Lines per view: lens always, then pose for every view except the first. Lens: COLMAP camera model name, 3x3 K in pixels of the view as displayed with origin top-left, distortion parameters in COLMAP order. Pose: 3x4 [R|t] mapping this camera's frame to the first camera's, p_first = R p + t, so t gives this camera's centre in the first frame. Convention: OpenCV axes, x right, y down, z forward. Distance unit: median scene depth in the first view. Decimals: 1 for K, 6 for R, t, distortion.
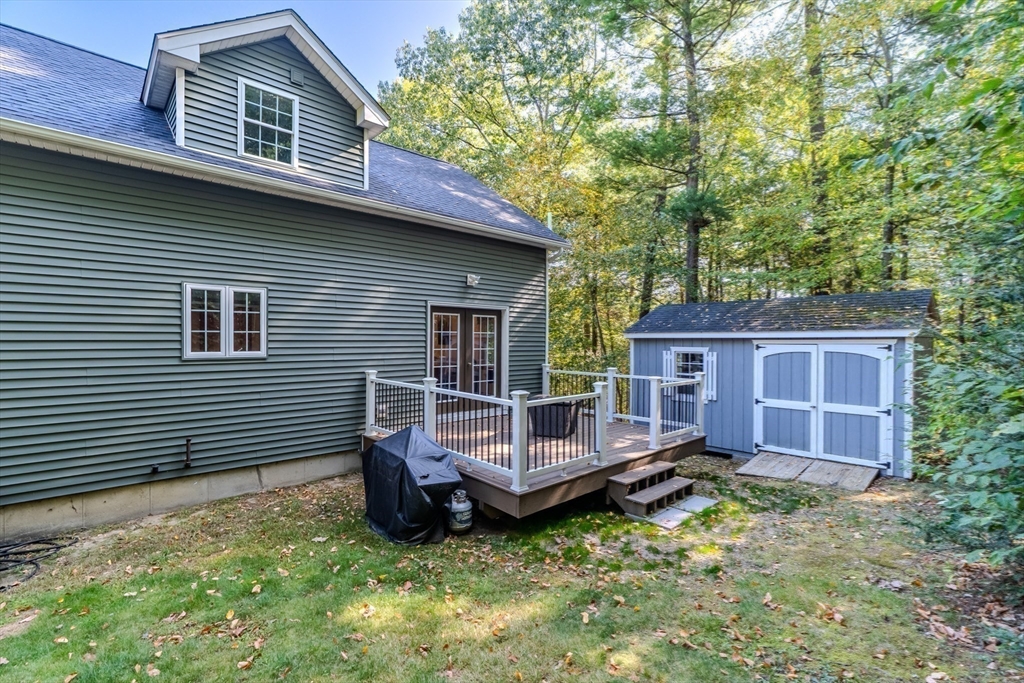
lens RADIAL K [[466.3, 0, 522.5], [0, 466.3, 346.4], [0, 0, 1]] dist [-0.001934, -0.000279]
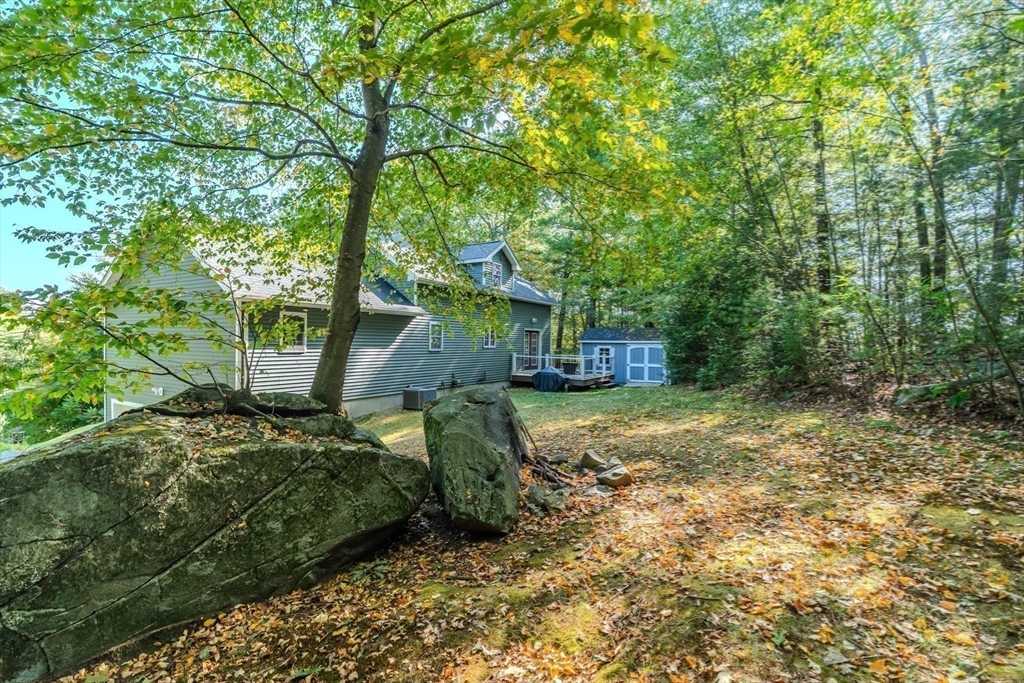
lens RADIAL K [[466.3, 0, 522.5], [0, 466.3, 346.4], [0, 0, 1]] dist [-0.001934, -0.000279]
pose [[0.953255, 0.005089, 0.302125, -1.026809], [-0.004879, 0.999987, -0.001449, 0.013088], [-0.302129, -0.000093, 0.953267, -1.608362]]
